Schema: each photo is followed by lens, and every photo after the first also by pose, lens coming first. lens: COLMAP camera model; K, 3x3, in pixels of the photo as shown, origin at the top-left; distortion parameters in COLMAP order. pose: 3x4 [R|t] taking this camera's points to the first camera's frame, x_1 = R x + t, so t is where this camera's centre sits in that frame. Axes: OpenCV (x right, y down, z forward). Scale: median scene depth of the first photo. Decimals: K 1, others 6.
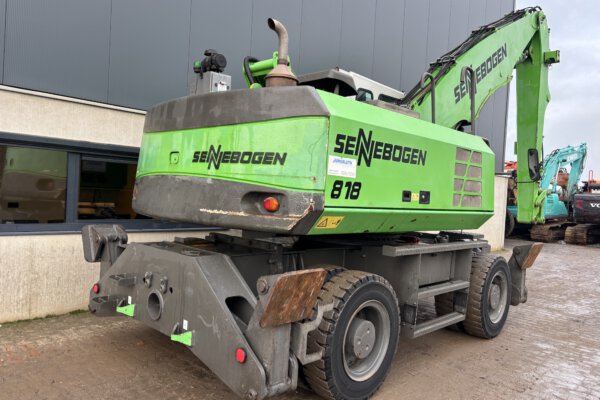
lens RADIAL K [[449.0, 0, 304.4], [0, 449.0, 201.1], [0, 0, 1]] dist [0.050076, -0.043402]
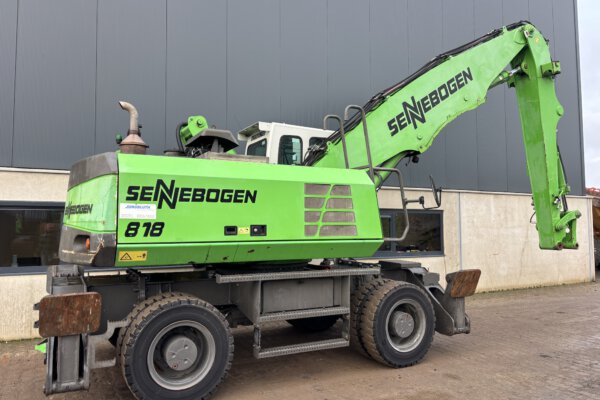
lens RADIAL K [[449.0, 0, 299.3], [0, 449.0, 199.6], [0, 0, 1]] dist [0.050076, -0.043402]
pose [[0.946865, -0.078306, -0.311953, 0.746374], [0.050132, 0.993988, -0.097343, 0.030725], [0.317700, 0.076531, 0.945098, -0.049610]]
